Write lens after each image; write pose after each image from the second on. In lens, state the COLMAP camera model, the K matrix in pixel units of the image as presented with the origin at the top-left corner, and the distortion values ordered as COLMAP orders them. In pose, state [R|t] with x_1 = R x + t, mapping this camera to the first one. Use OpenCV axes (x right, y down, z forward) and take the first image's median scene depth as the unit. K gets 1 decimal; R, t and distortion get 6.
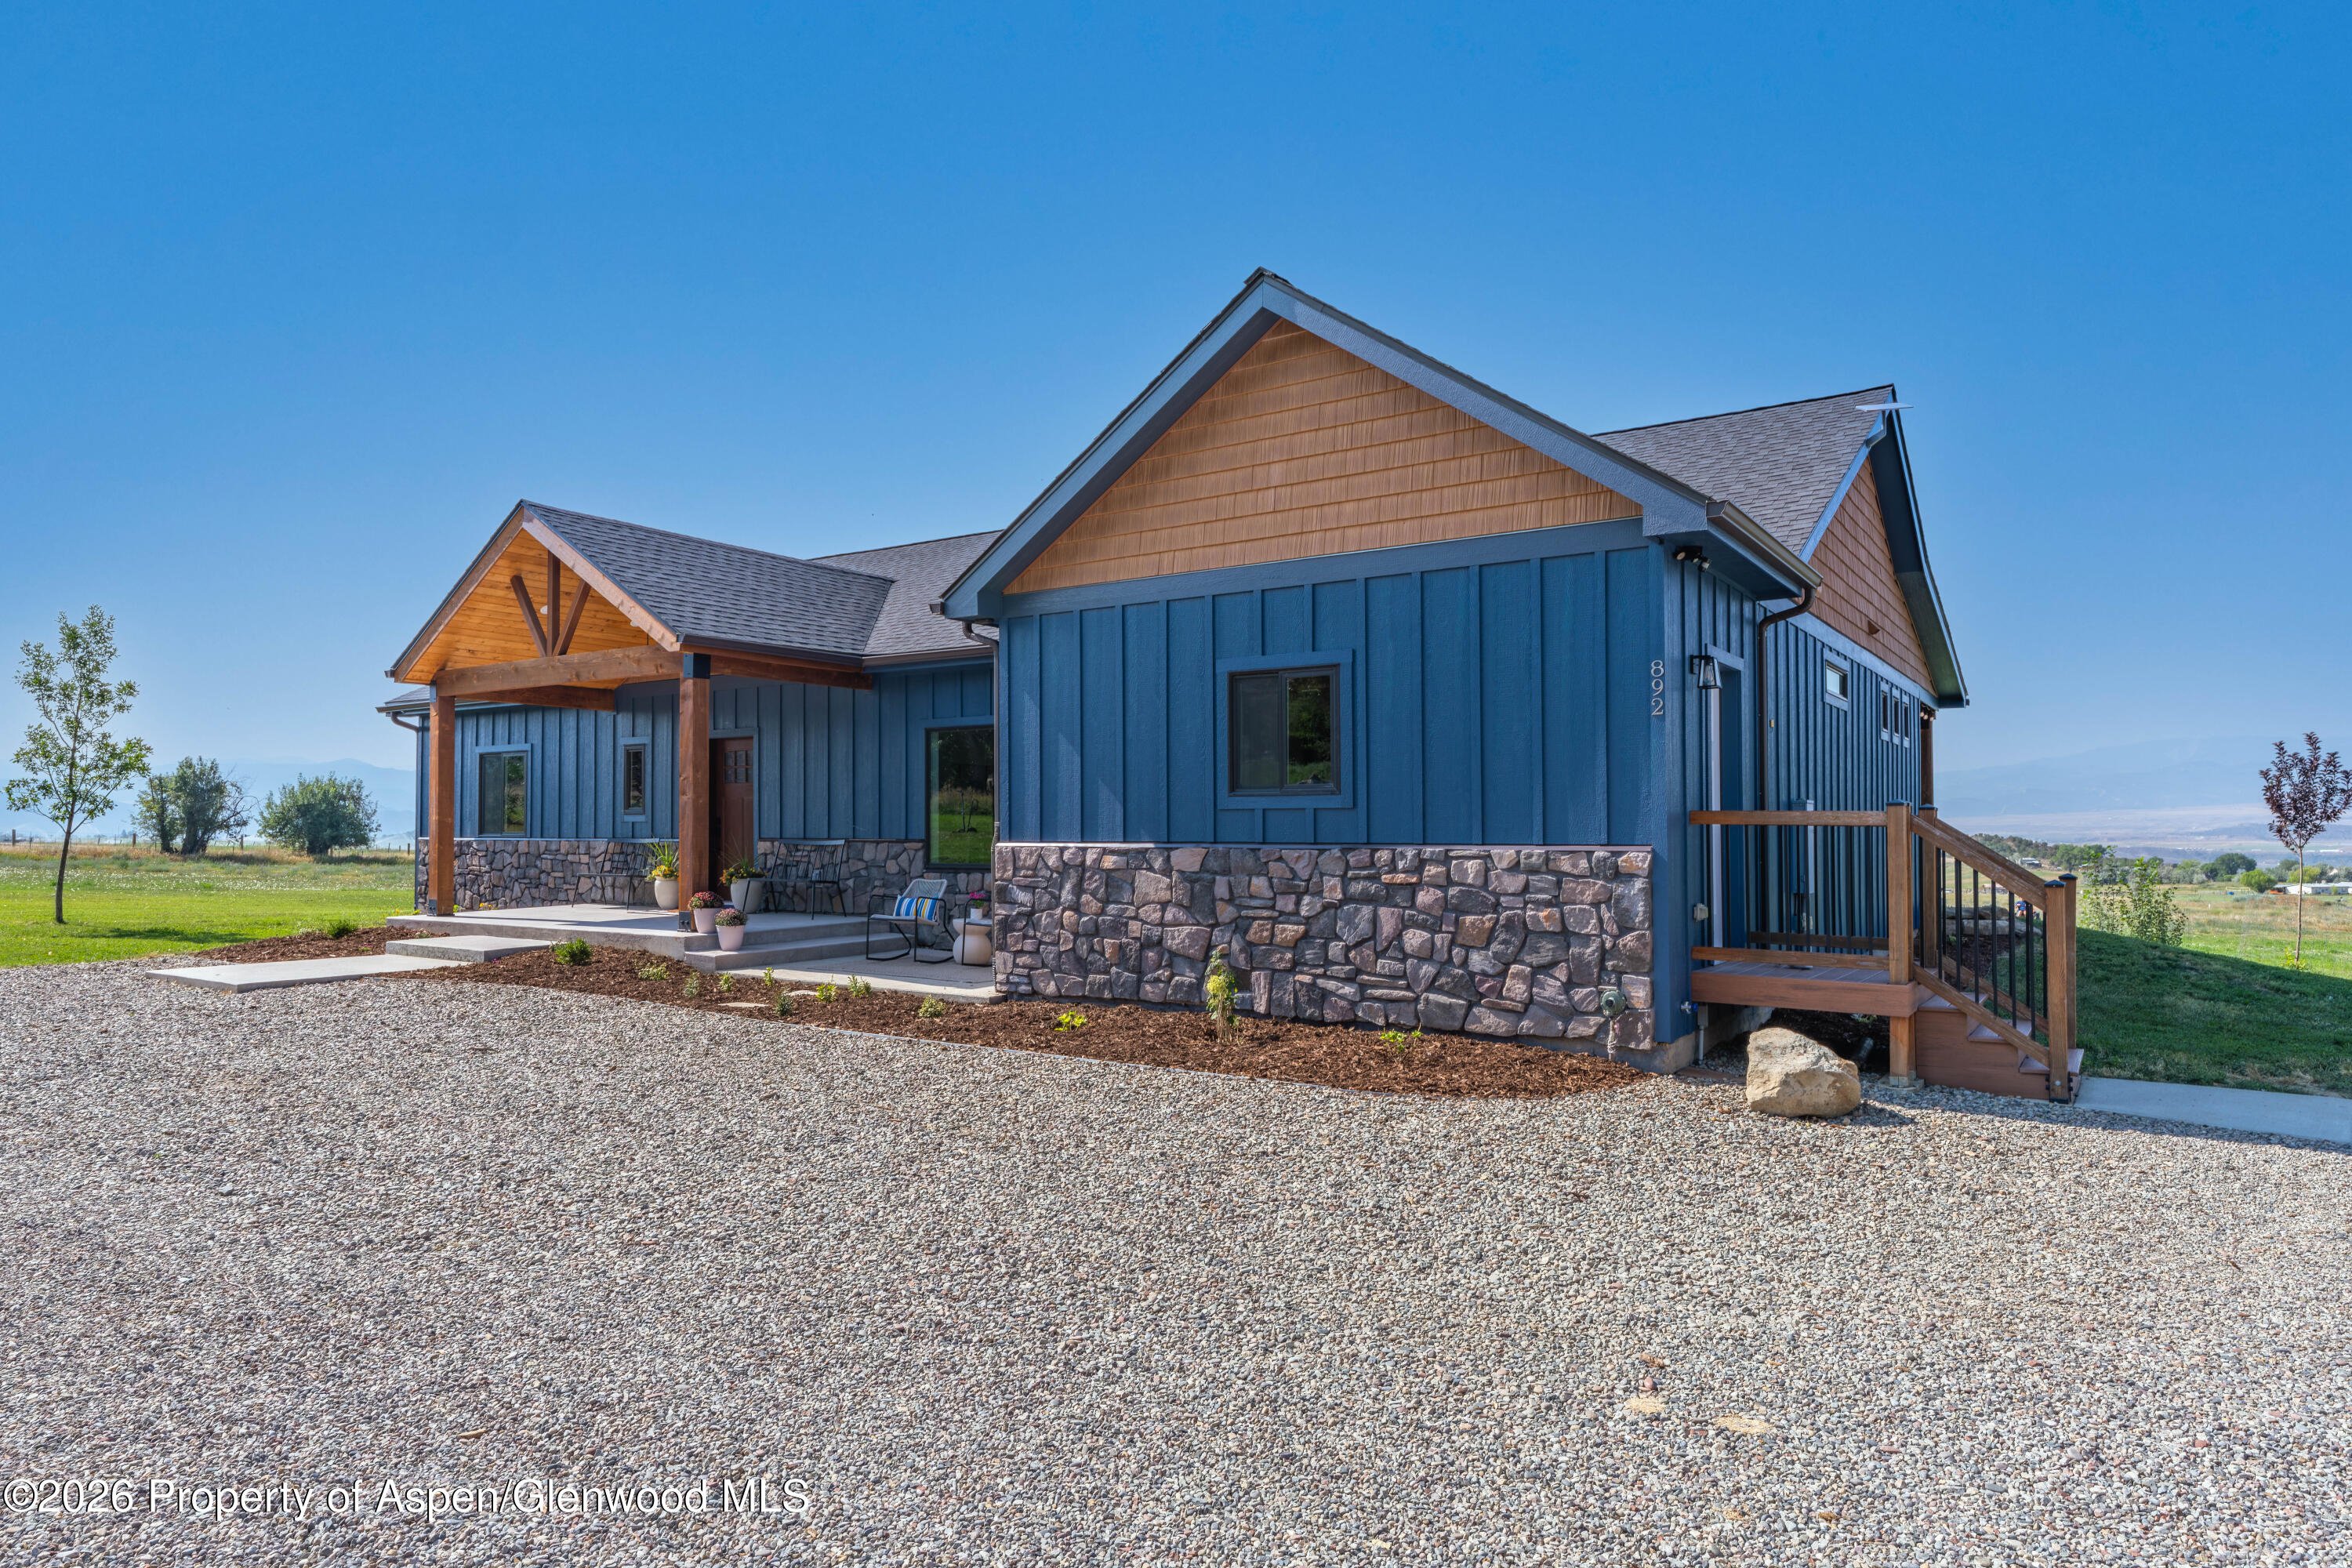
lens RADIAL K [[1395.3, 0, 1179.1], [0, 1395.3, 784.9], [0, 0, 1]] dist [-0.000720, 0.001119]
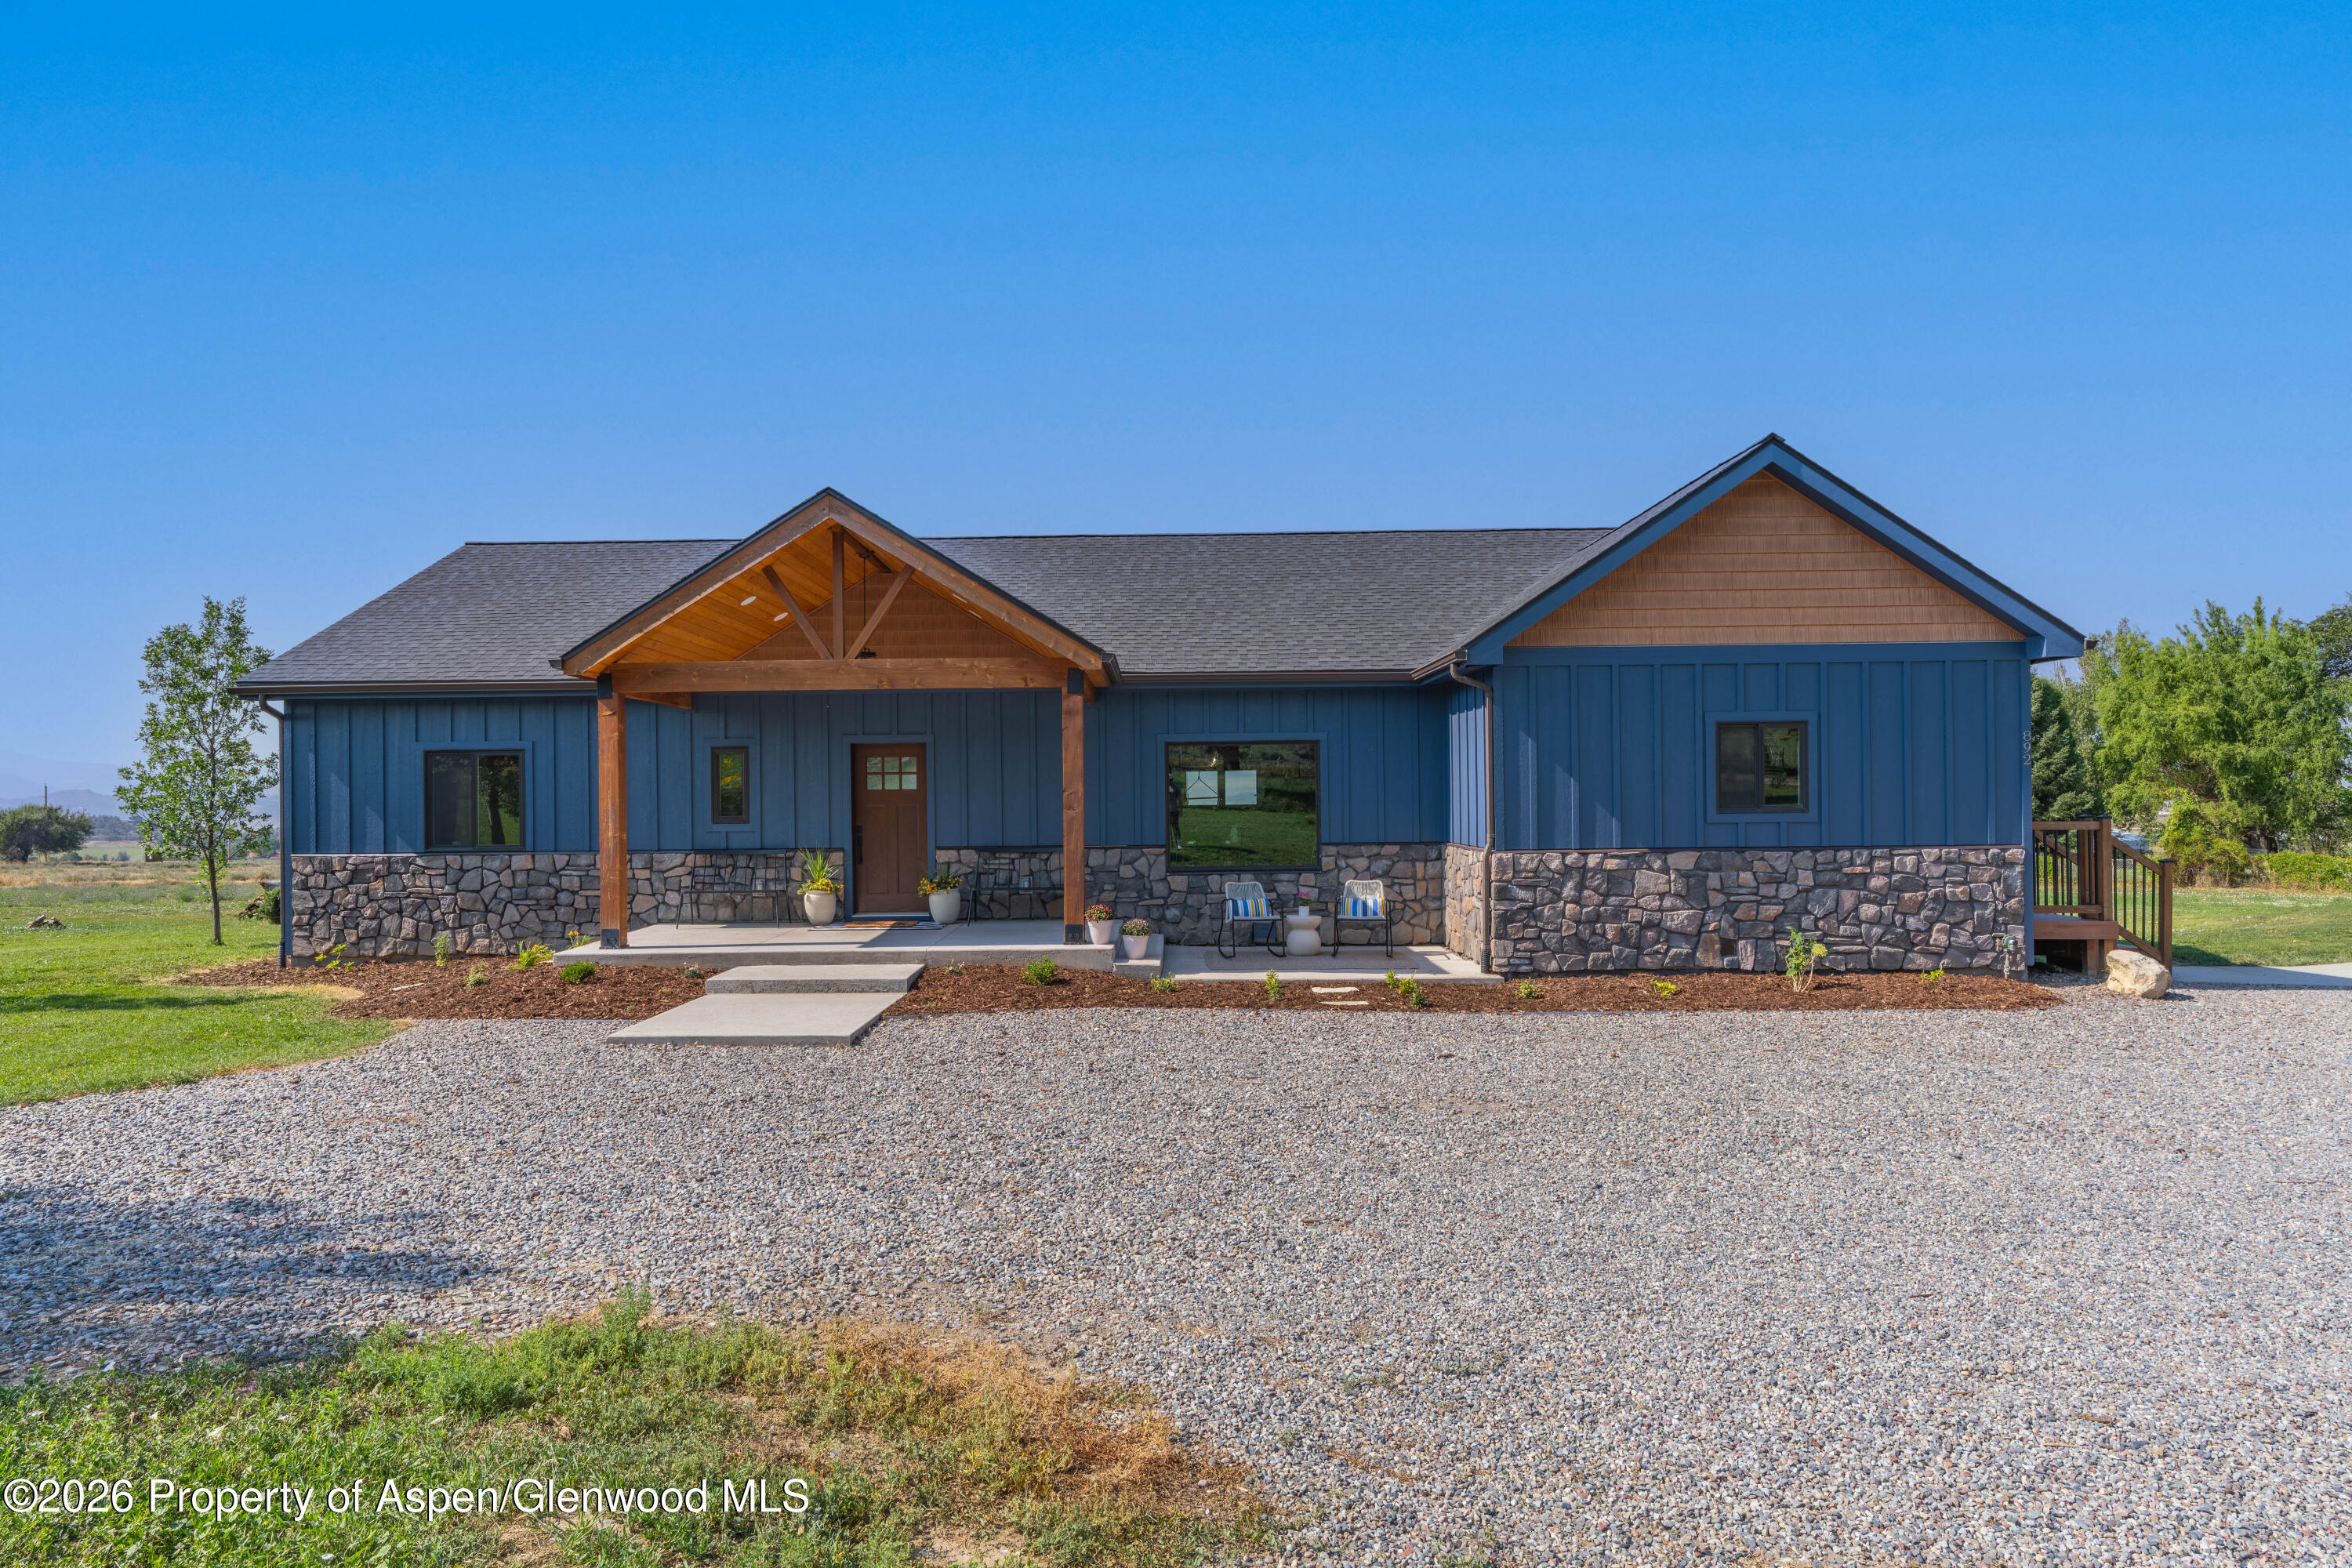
lens RADIAL K [[1351.3, 0, 1172.3], [0, 1351.3, 789.6], [0, 0, 1]] dist [-0.002933, -0.001776]
pose [[0.836851, -0.005616, 0.547402, -1.140010], [-0.007787, 0.999724, 0.022161, -0.040782], [-0.547375, -0.022808, 0.836577, 0.190782]]
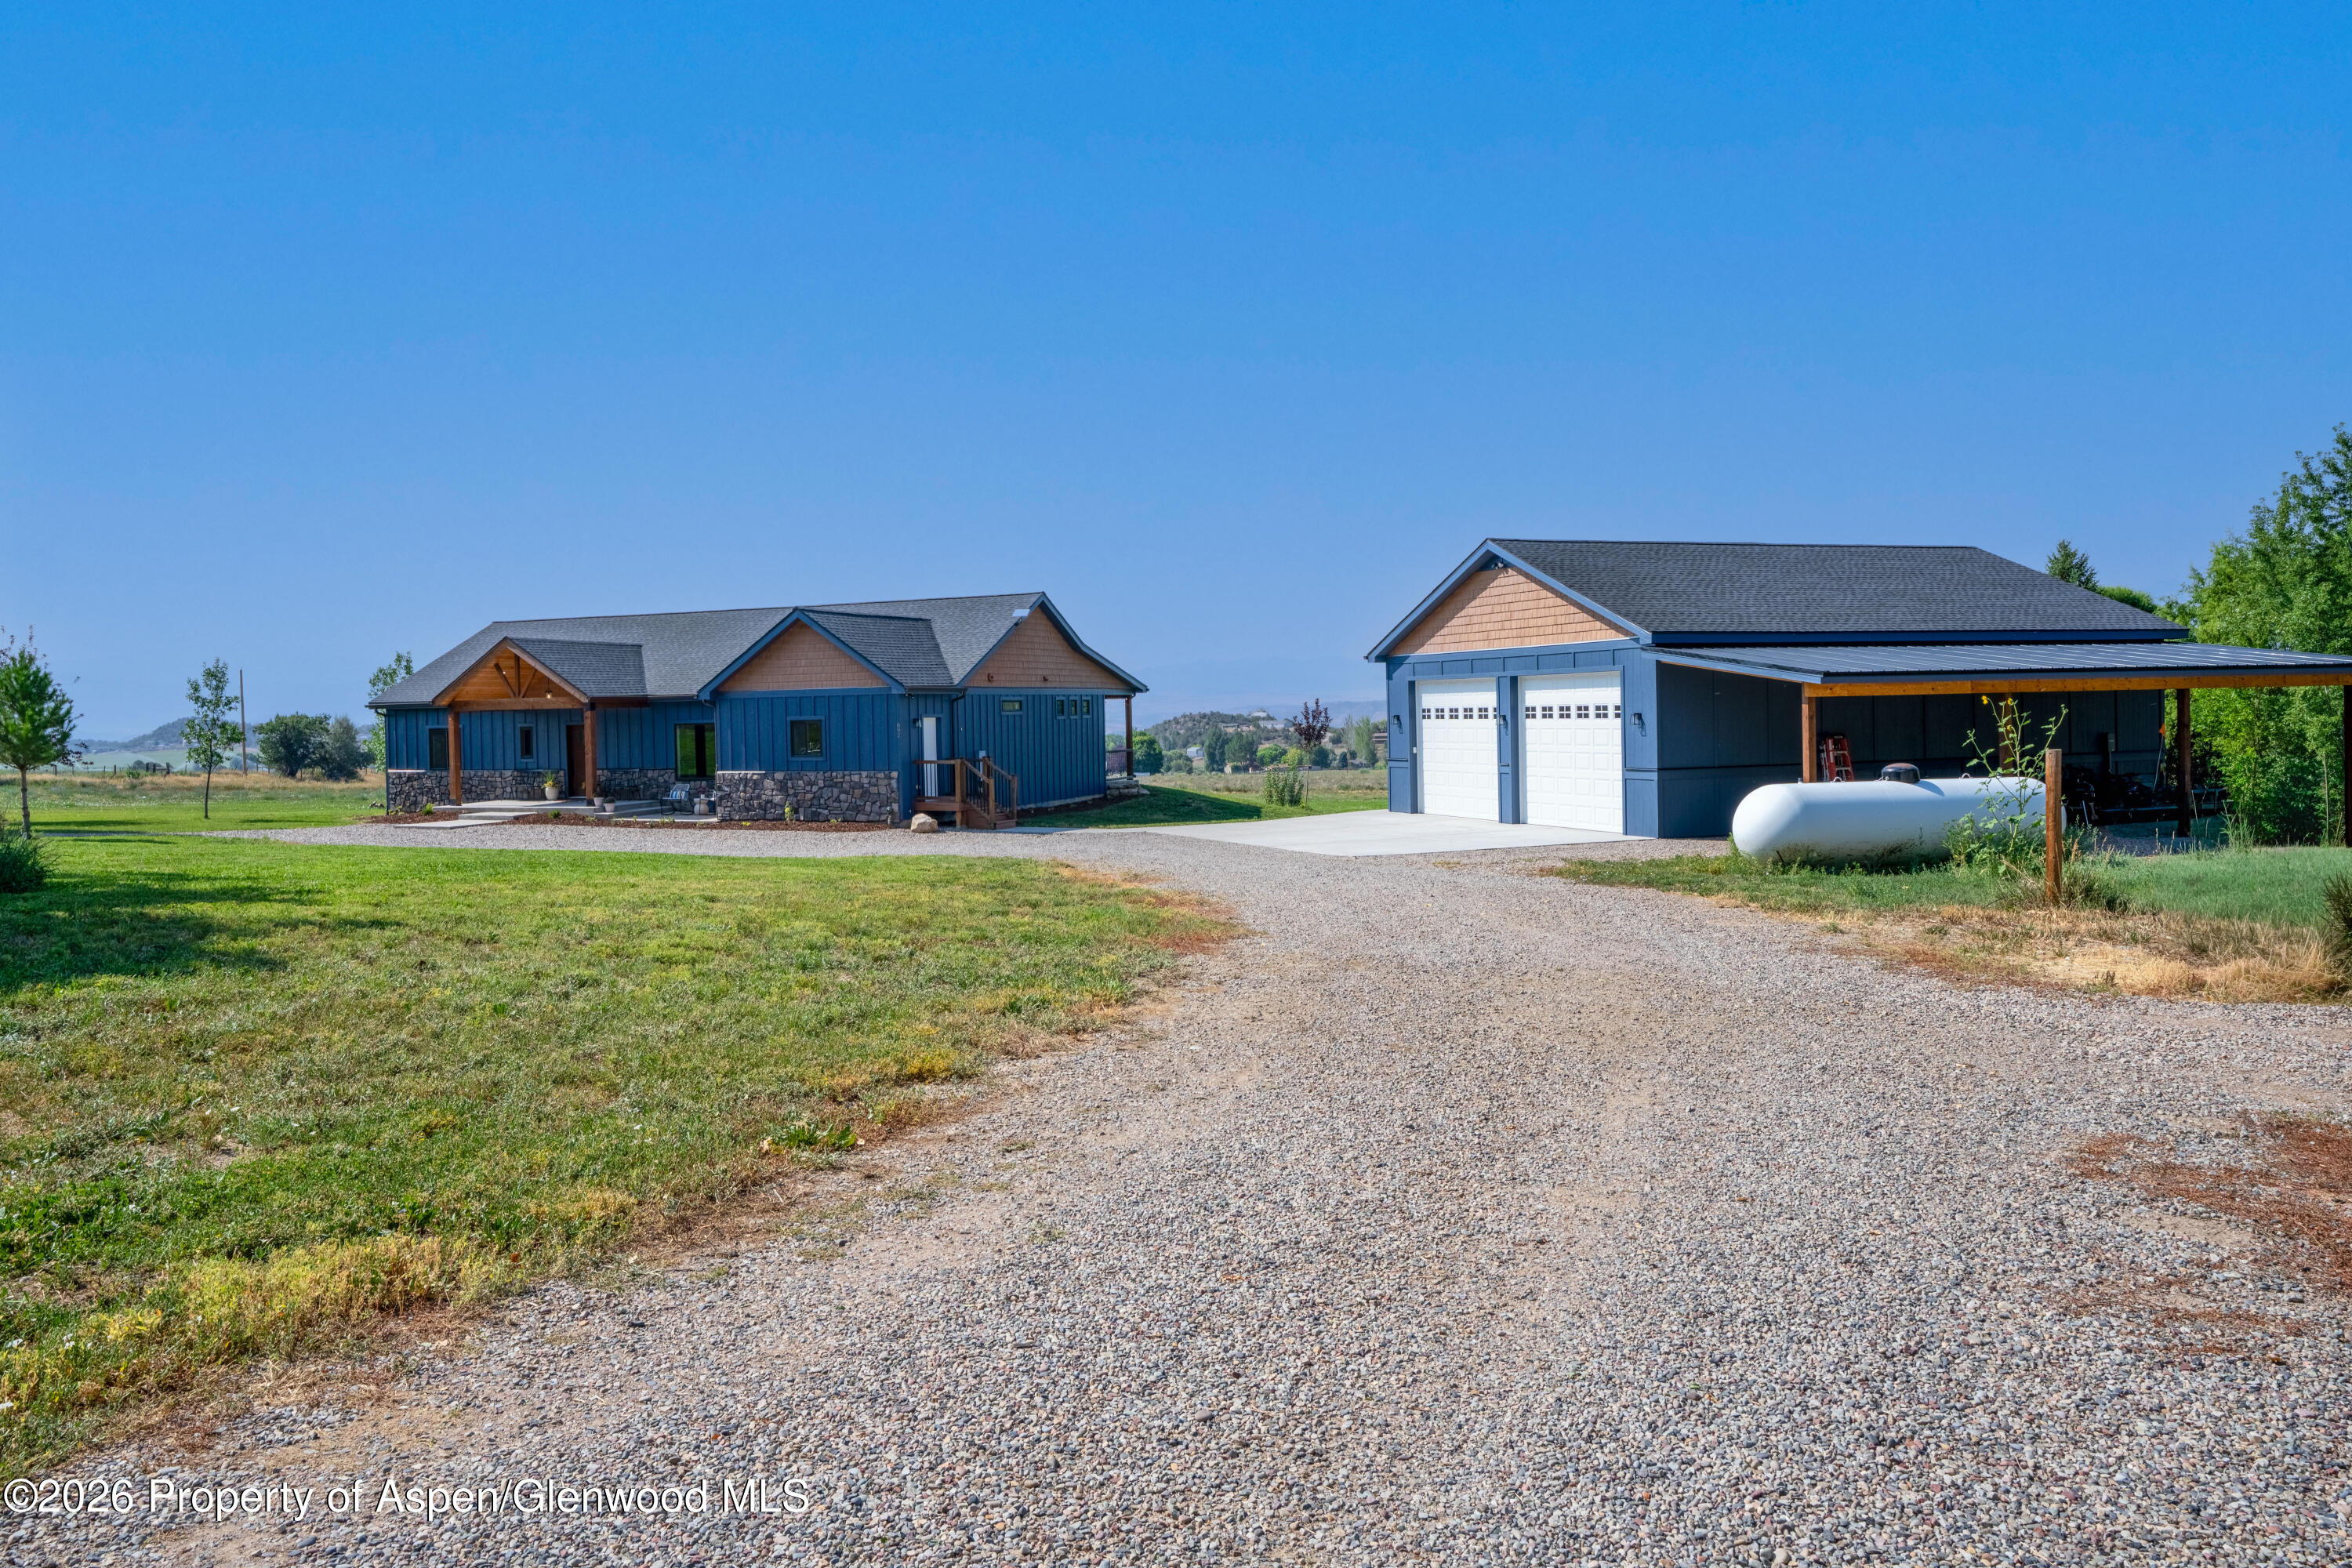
lens RADIAL K [[1683.6, 0, 1165.9], [0, 1683.6, 774.6], [0, 0, 1]] dist [-0.040059, 0.000179]
pose [[0.977550, -0.025557, 0.209150, 0.071052], [0.011422, 0.997585, 0.068516, -0.219170], [-0.210396, -0.064589, 0.975480, -3.188073]]
